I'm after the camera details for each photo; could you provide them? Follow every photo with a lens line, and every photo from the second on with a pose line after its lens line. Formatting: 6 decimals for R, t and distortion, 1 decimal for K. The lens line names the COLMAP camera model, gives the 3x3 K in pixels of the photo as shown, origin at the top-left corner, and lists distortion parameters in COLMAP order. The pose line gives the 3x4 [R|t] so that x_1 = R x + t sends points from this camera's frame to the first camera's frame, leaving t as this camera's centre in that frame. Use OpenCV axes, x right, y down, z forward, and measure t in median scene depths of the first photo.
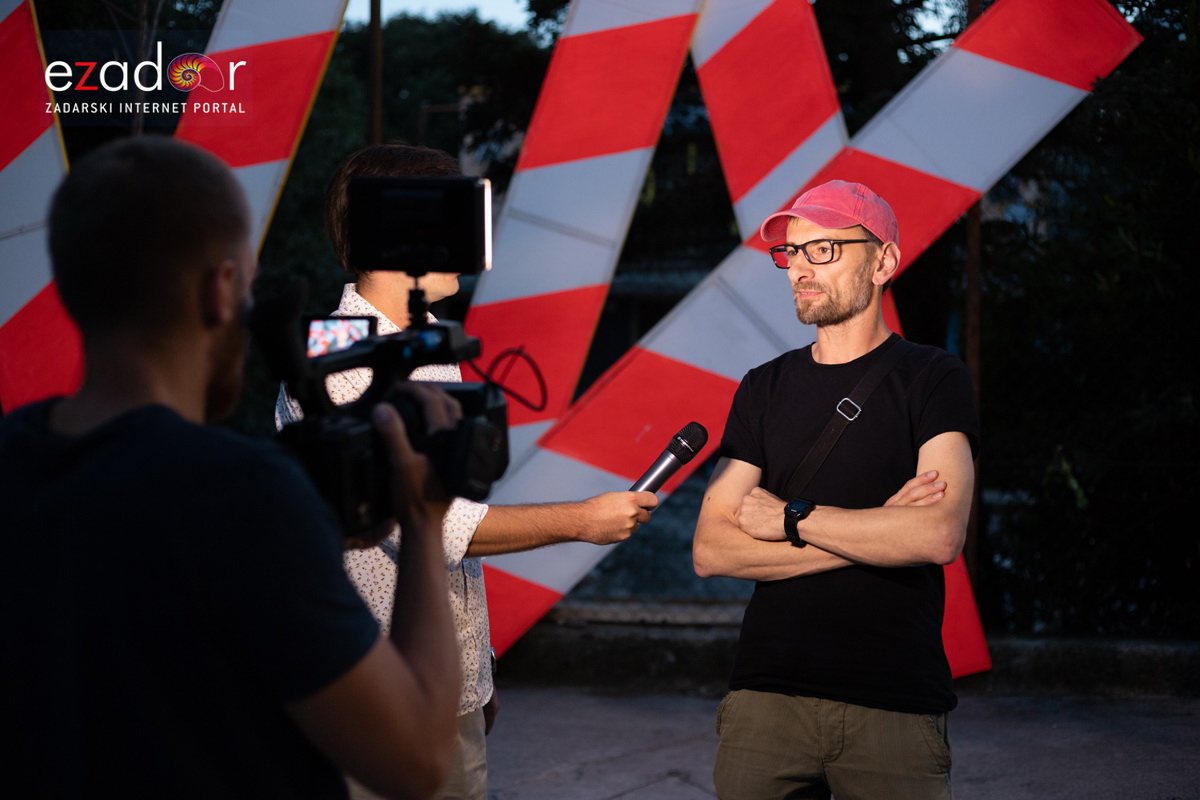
lens RADIAL K [[1754.6, 0, 600.3], [0, 1754.6, 400.7], [0, 0, 1]] dist [0.146707, 0.000000]
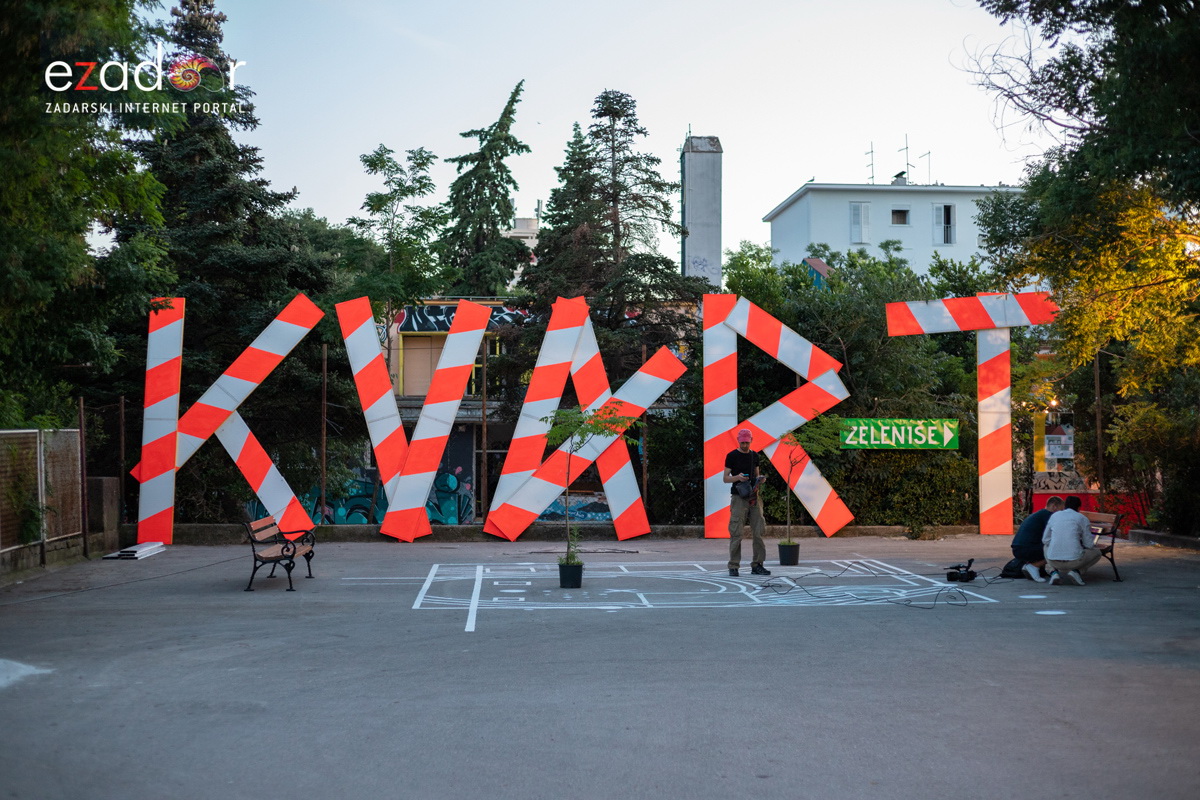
lens RADIAL K [[1754.6, 0, 600.4], [0, 1754.6, 400.8], [0, 0, 1]] dist [0.146707, 0.000000]
pose [[0.999904, -0.013817, -0.000436, 0.112114], [0.013813, 0.999874, -0.007813, -0.101490], [0.000543, 0.007806, 0.999969, -2.673298]]
